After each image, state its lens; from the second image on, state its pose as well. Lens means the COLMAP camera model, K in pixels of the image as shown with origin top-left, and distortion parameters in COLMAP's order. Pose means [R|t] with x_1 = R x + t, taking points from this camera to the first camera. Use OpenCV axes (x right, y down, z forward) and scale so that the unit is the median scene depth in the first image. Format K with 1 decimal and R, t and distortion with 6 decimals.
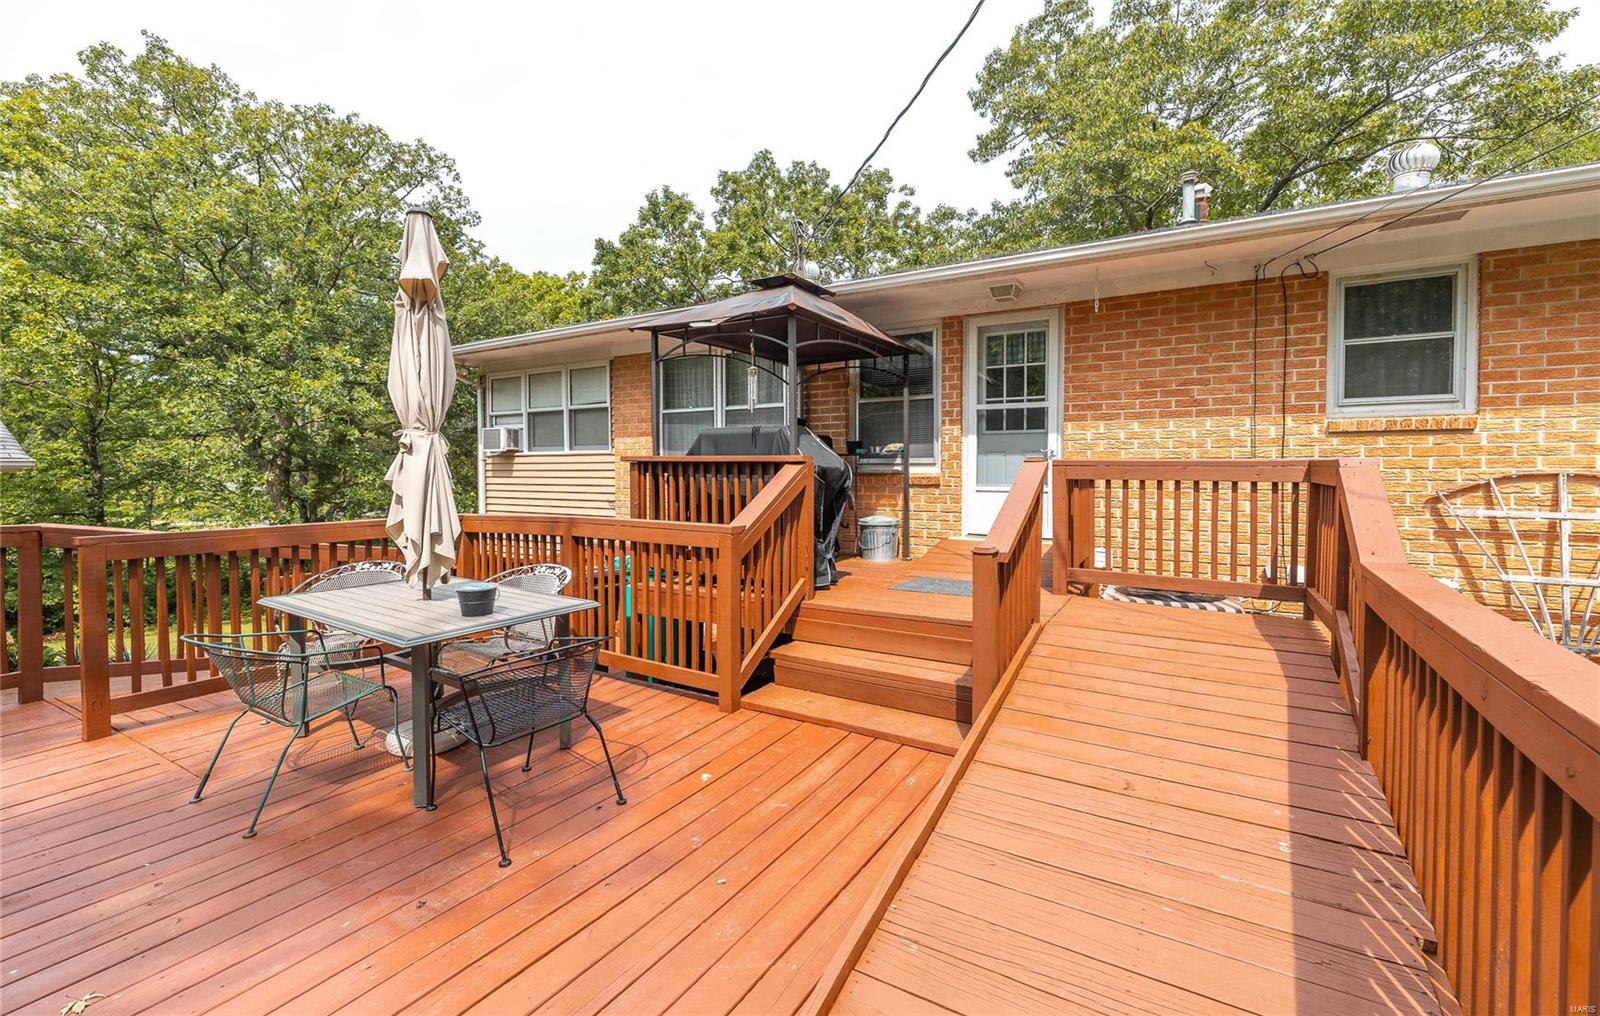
lens RADIAL K [[680.7, 0, 799.8], [0, 680.7, 470.3], [0, 0, 1]] dist [0.006478, 0.000314]
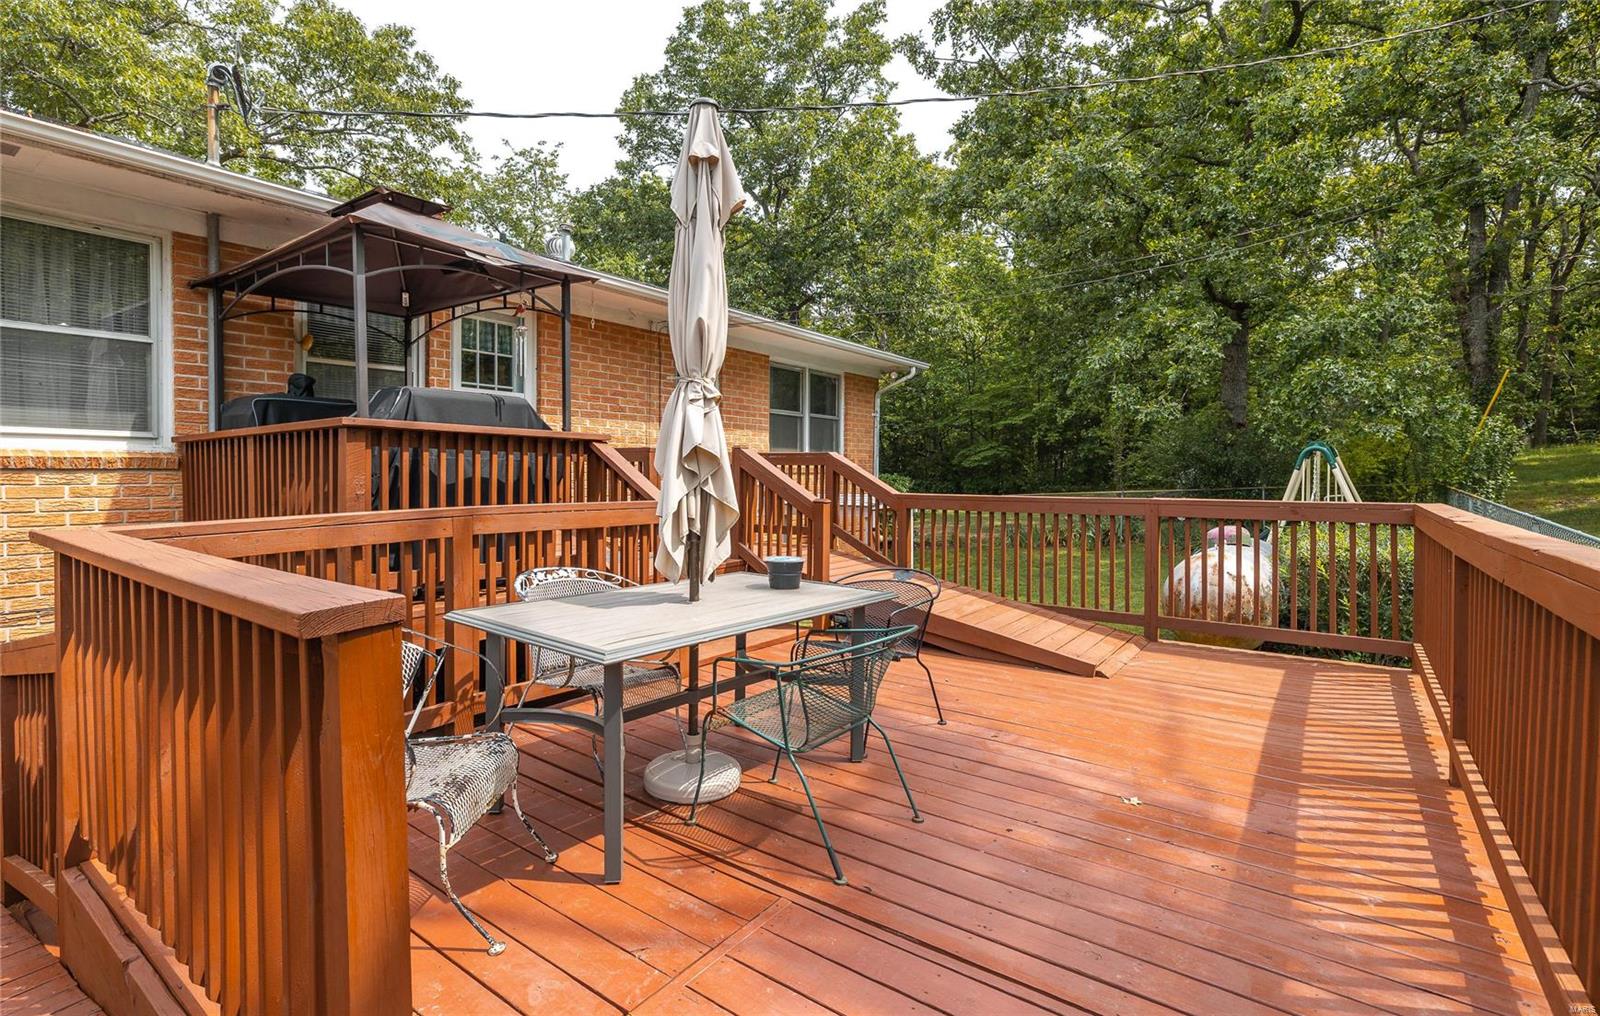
lens RADIAL K [[748.2, 0, 803.1], [0, 748.2, 480.4], [0, 0, 1]] dist [-0.010652, -0.000086]
pose [[0.079023, -0.005130, 0.996860, -0.558329], [0.004330, 0.999979, 0.004803, 0.023601], [-0.996863, 0.003937, 0.079043, 0.331574]]
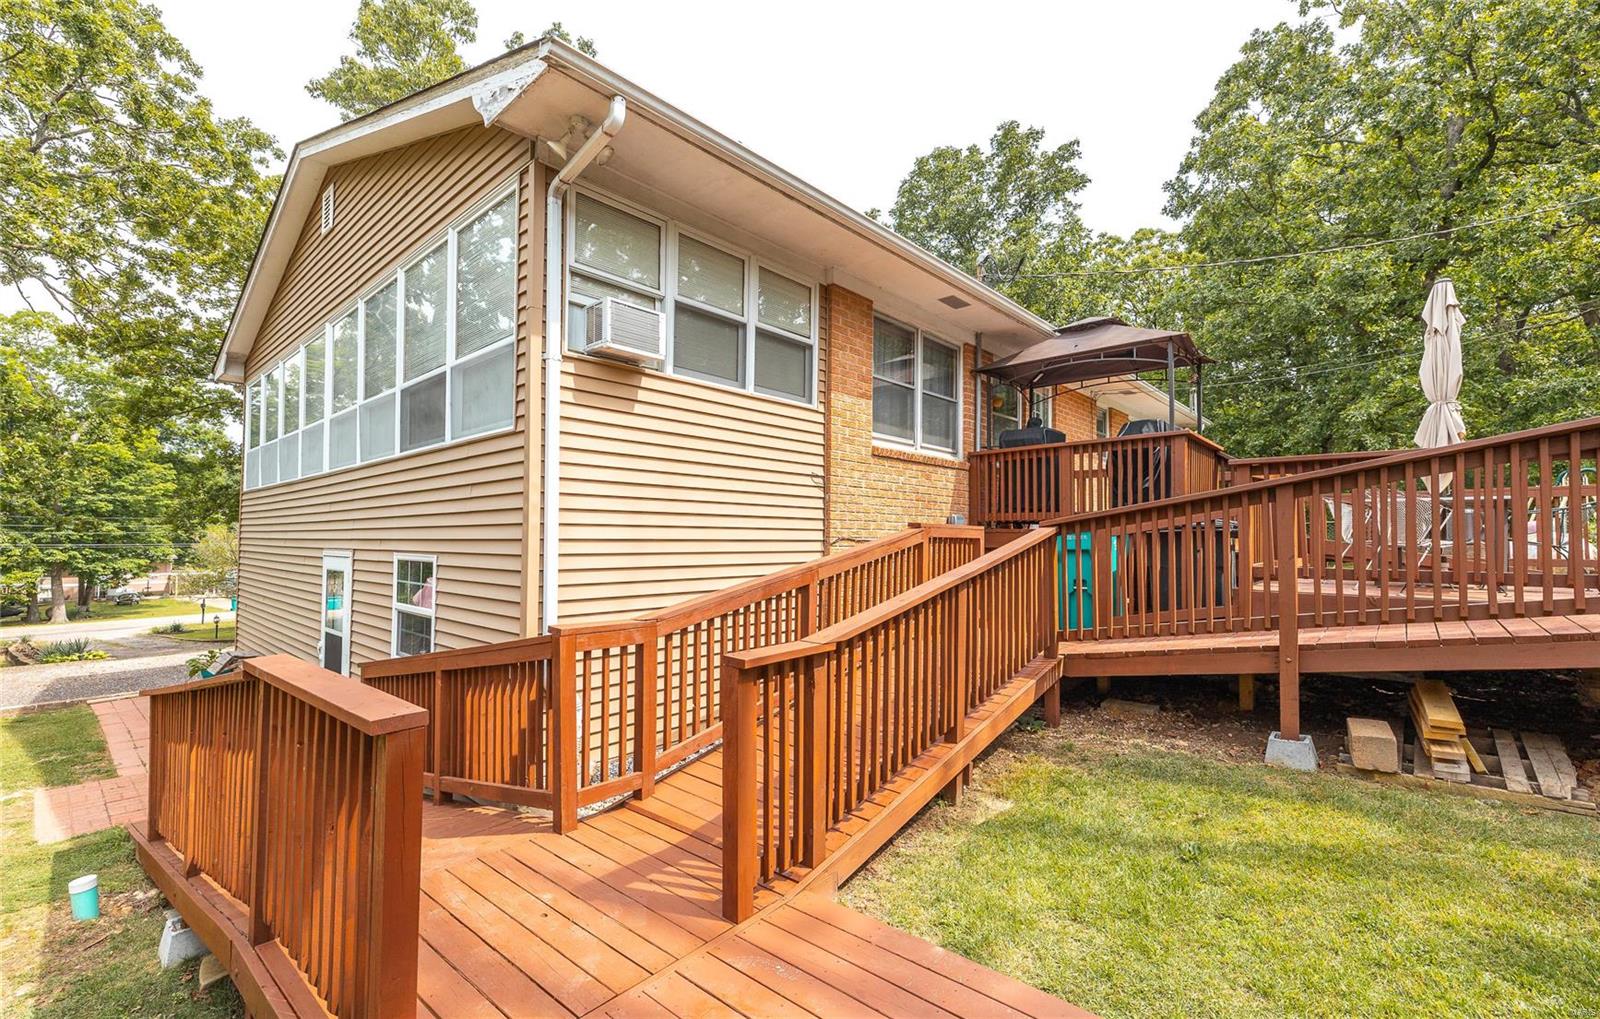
lens RADIAL K [[680.7, 0, 801.9], [0, 680.7, 520.4], [0, 0, 1]] dist [0.006478, 0.000314]
pose [[0.183346, 0.032669, 0.982506, -1.035985], [0.002580, 0.999428, -0.033713, 0.122598], [-0.983045, 0.008716, 0.183157, 0.923628]]
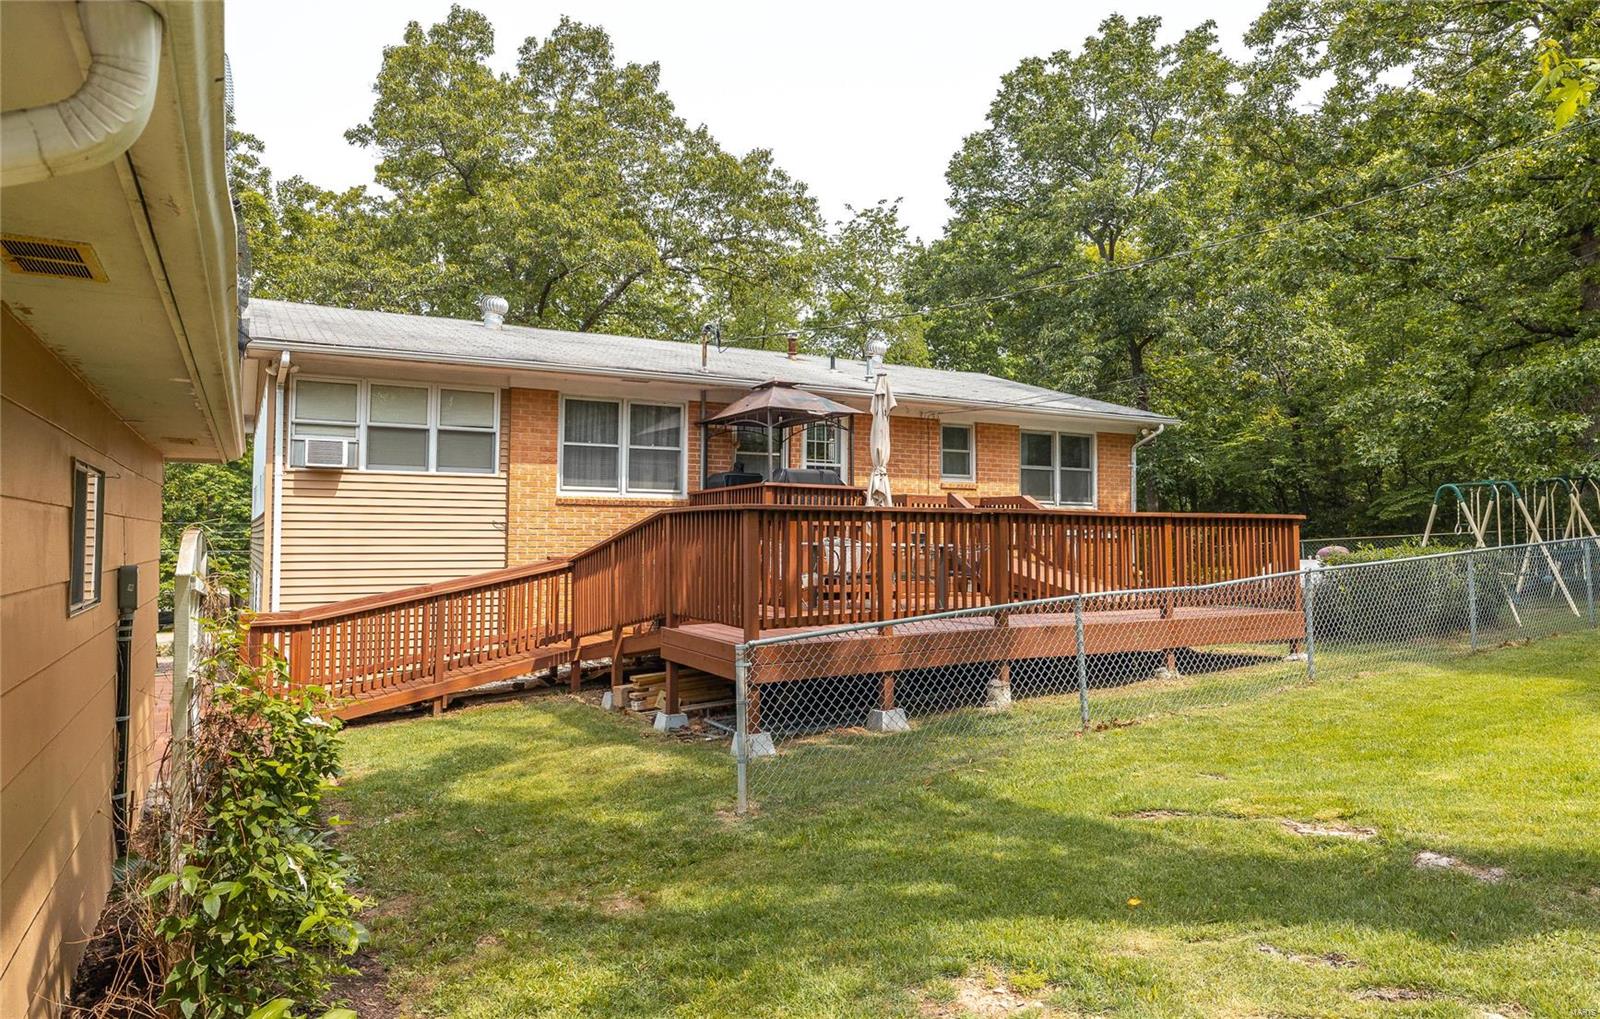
lens RADIAL K [[1036.5, 0, 803.3], [0, 1036.5, 497.7], [0, 0, 1]] dist [0.002750, -0.000840]
pose [[0.491765, 0.041208, 0.869753, -1.494182], [0.000229, 0.998873, -0.047455, 0.086030], [-0.870728, 0.023536, 0.491201, -0.196120]]
